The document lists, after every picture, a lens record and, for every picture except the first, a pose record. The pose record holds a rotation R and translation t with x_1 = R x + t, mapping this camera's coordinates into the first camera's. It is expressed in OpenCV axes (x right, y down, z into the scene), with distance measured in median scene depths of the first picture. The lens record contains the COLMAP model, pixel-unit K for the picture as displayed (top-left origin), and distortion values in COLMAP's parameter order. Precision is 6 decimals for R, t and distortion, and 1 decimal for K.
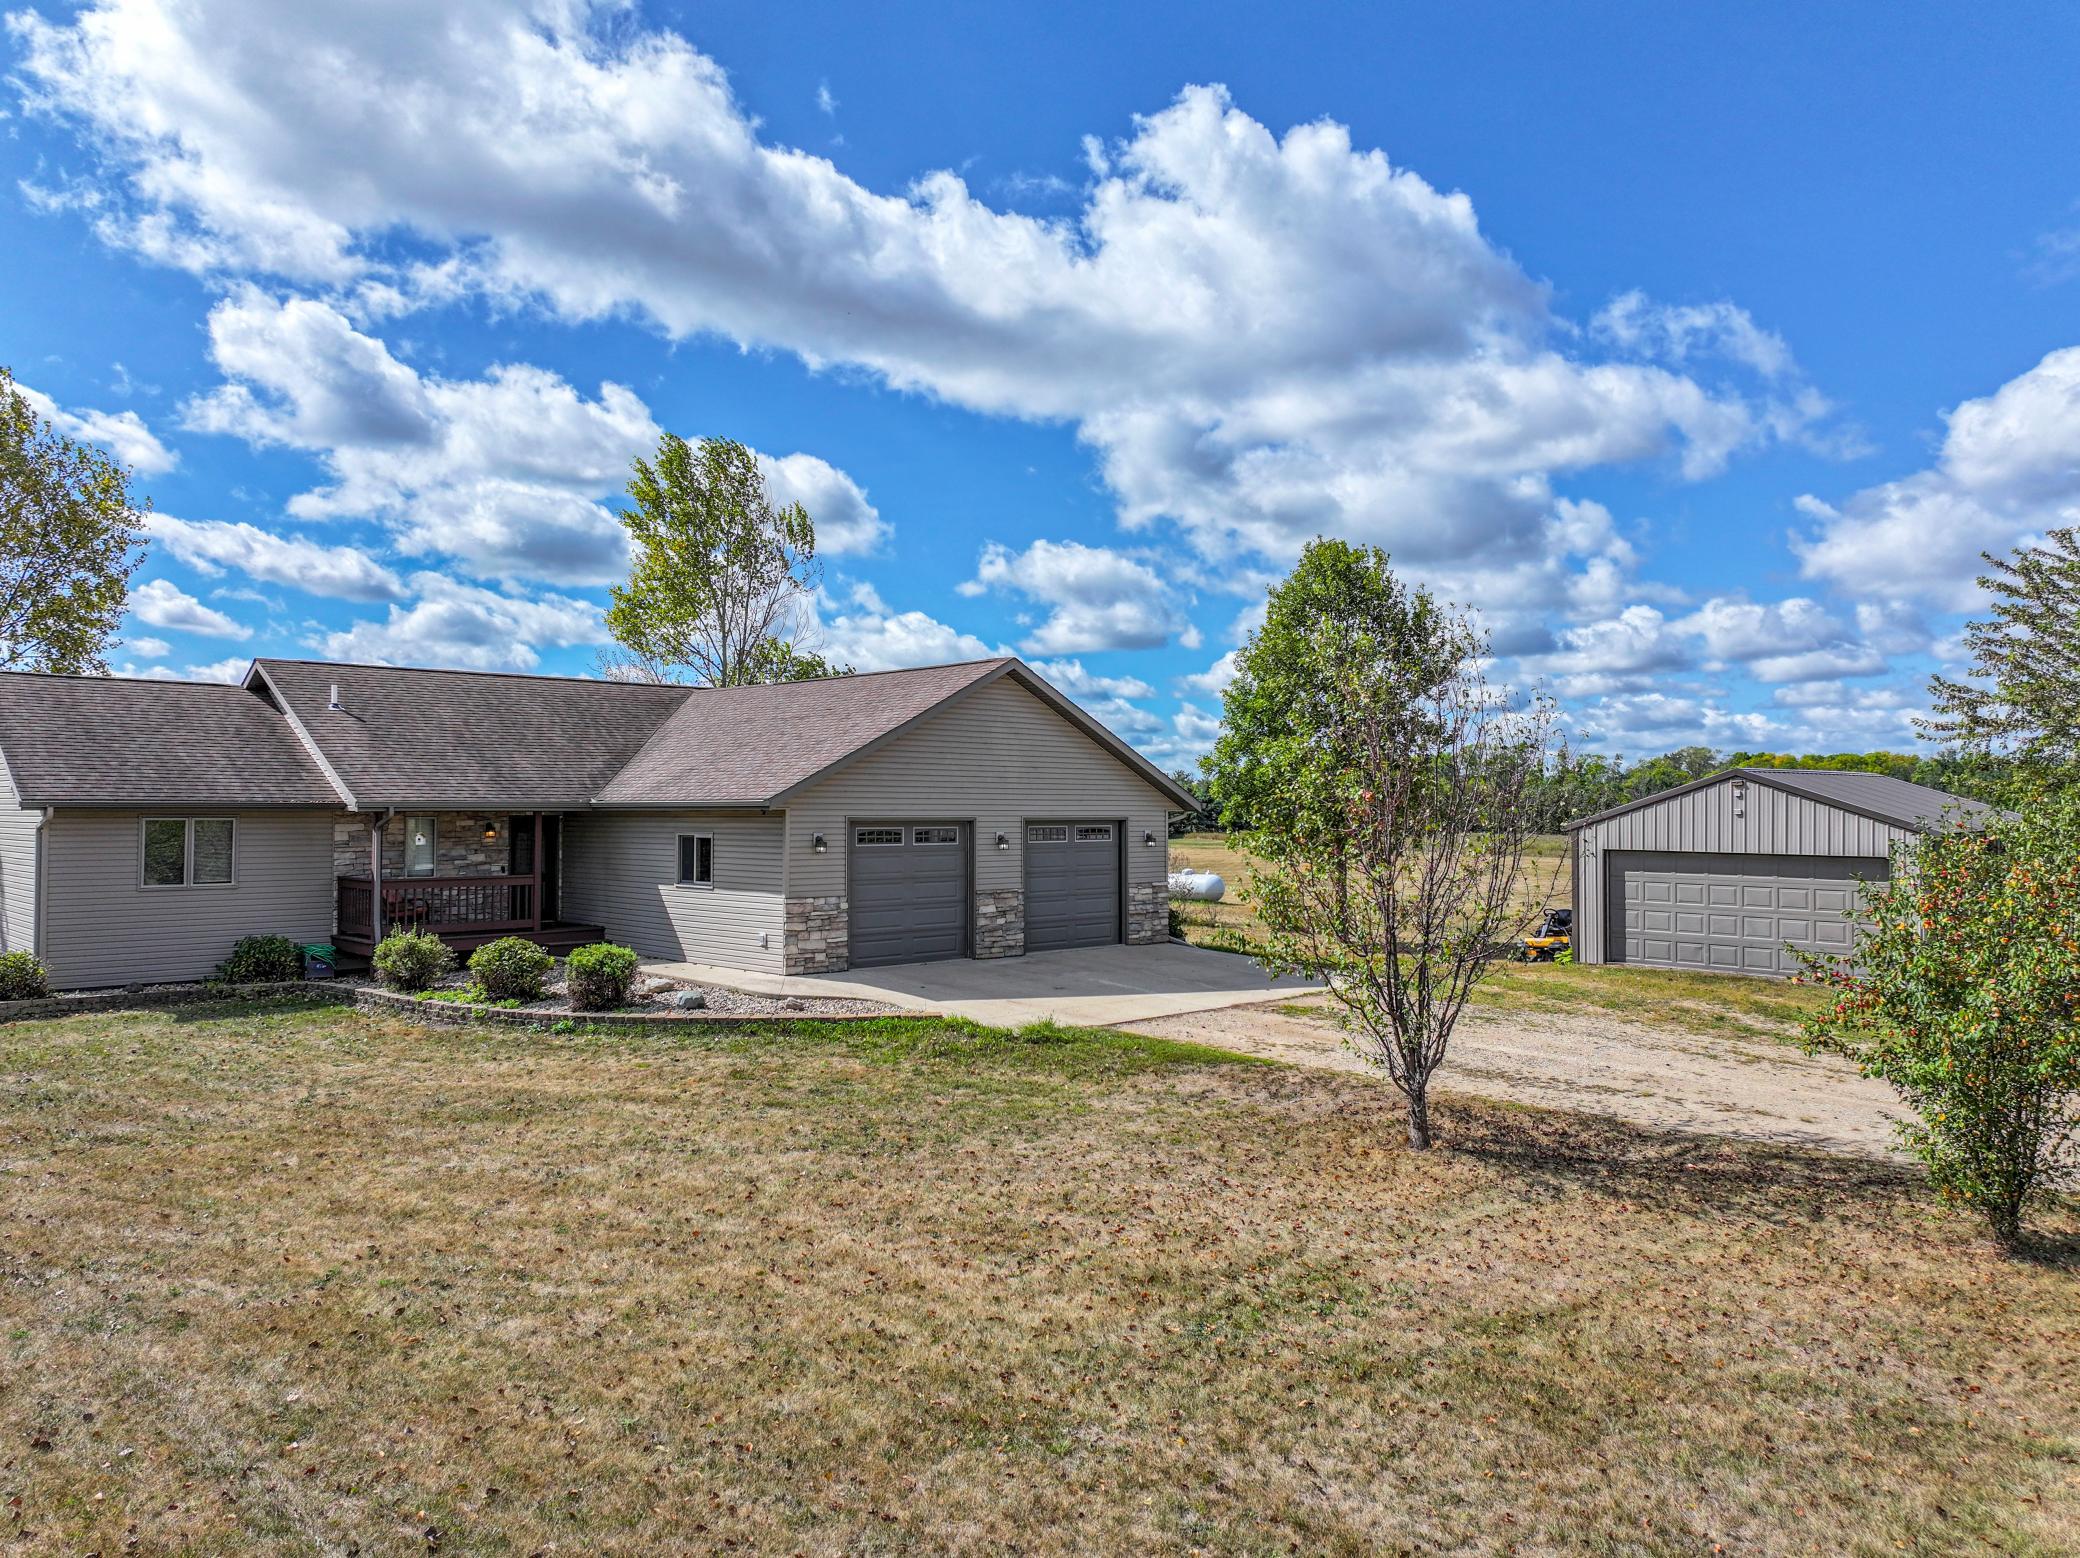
lens RADIAL K [[1466.3, 0, 1052.4], [0, 1466.3, 771.1], [0, 0, 1]] dist [0.002057, 0.000016]
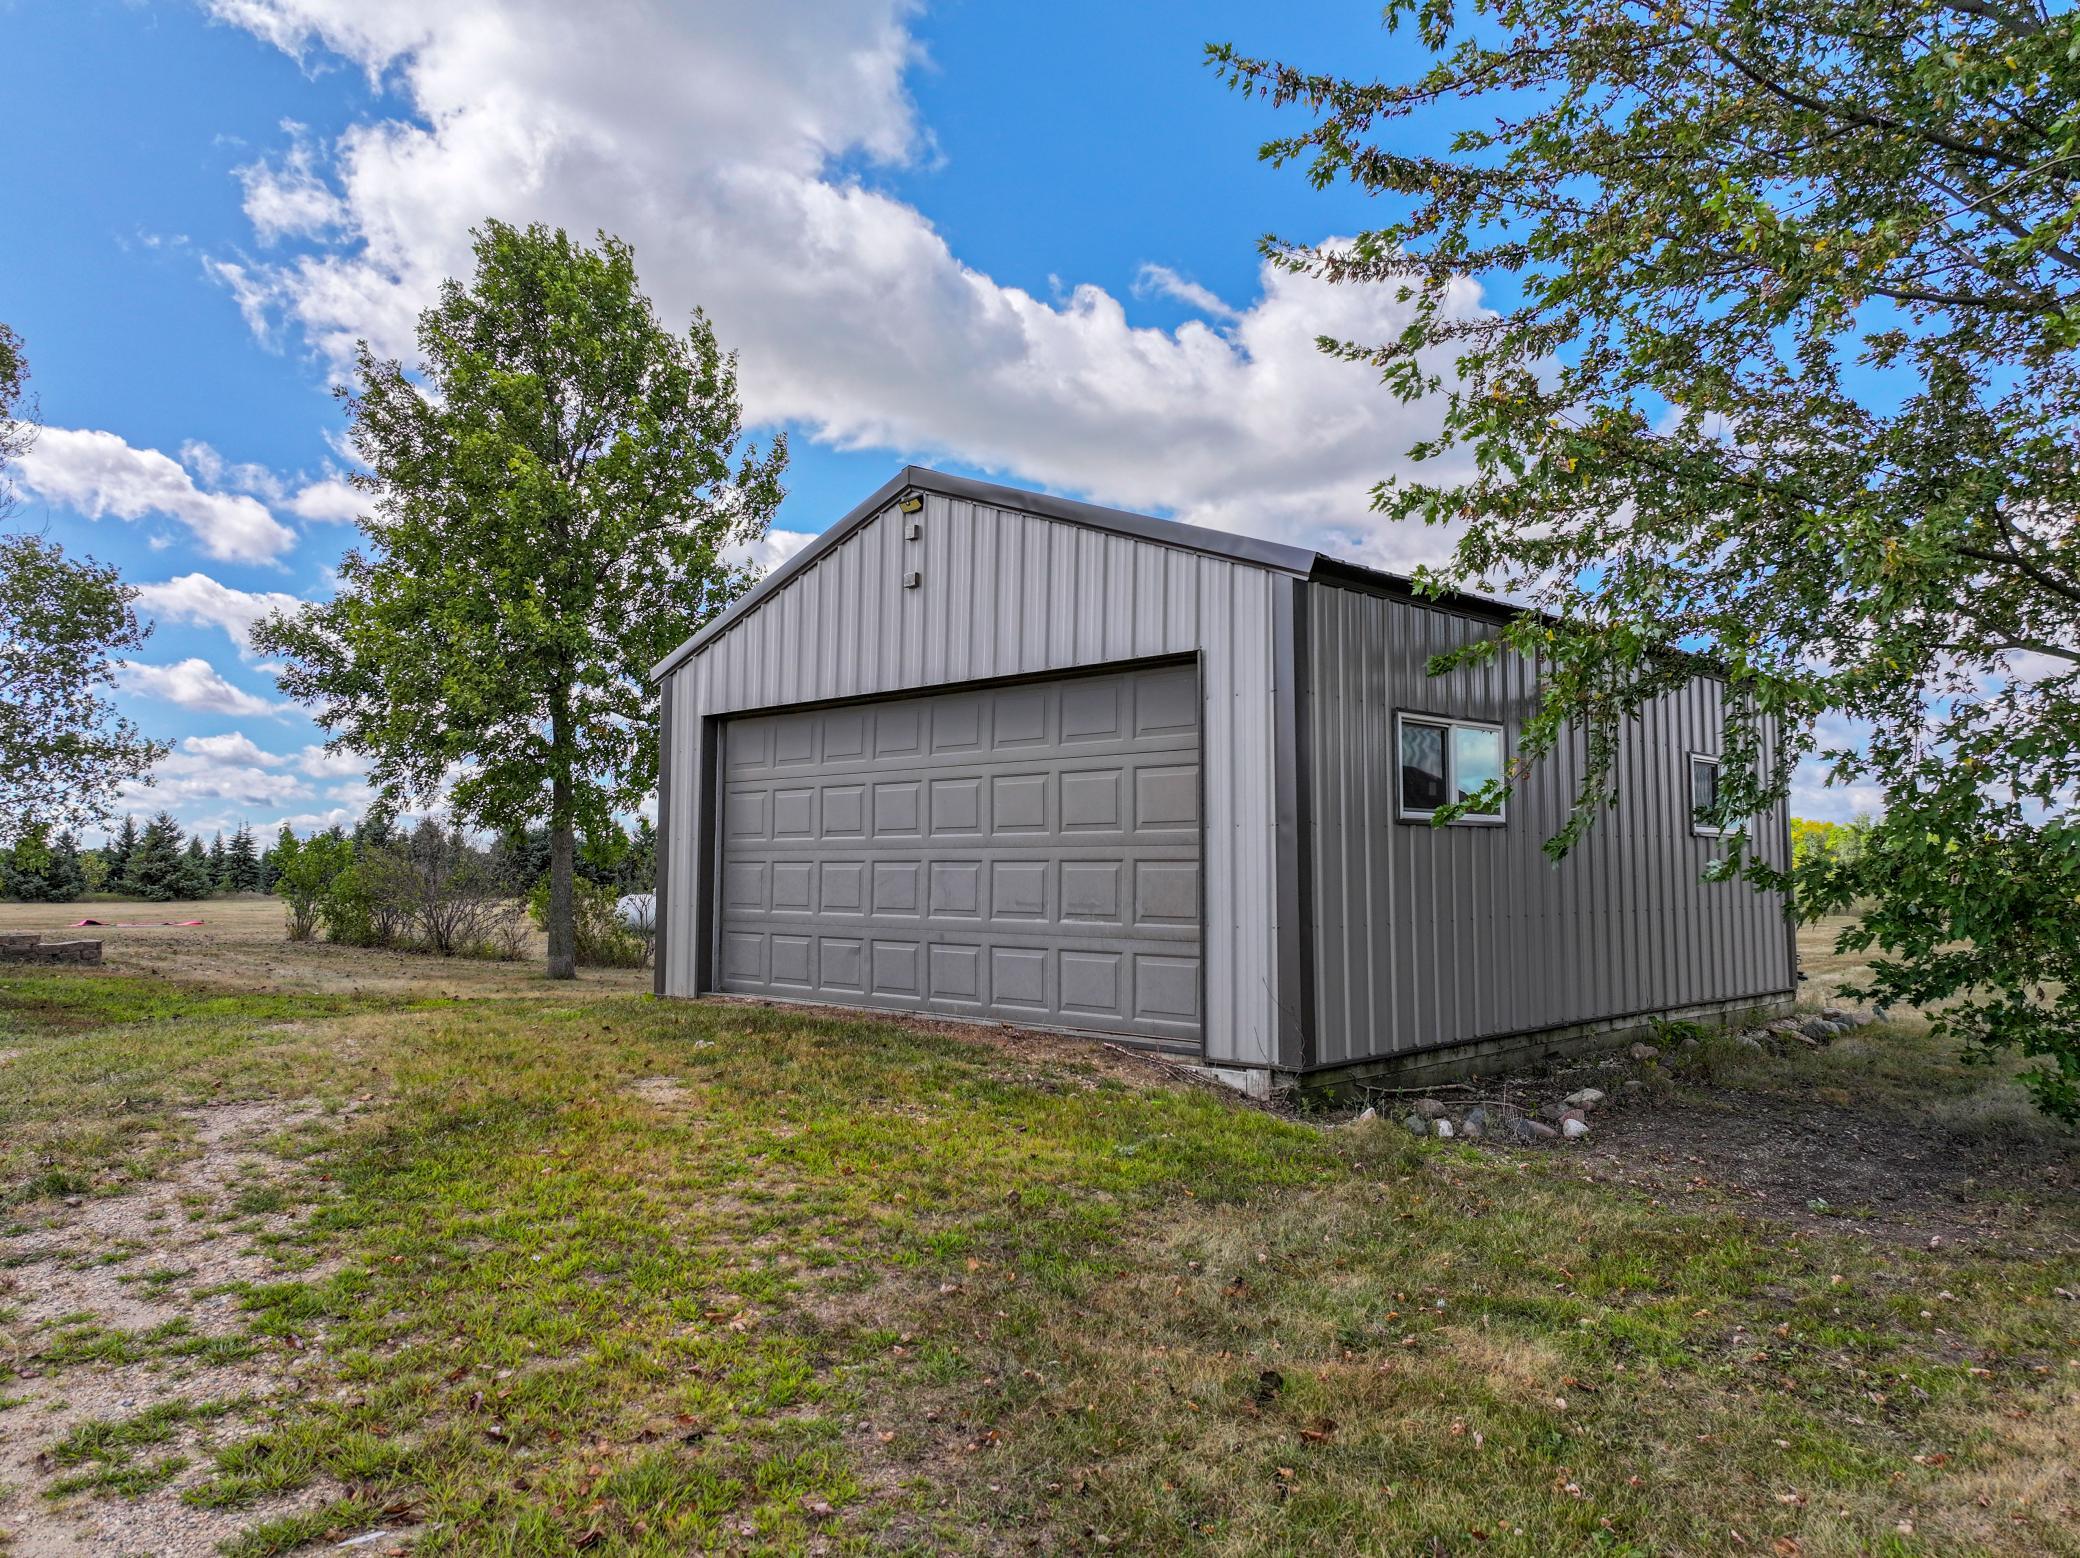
lens RADIAL K [[1466.3, 0, 1052.4], [0, 1466.3, 771.1], [0, 0, 1]] dist [0.002057, 0.000016]
pose [[0.999469, 0.000834, 0.032567, 0.509429], [0.000906, 0.998574, -0.053380, 0.100686], [-0.032565, 0.053381, 0.998043, 0.653741]]
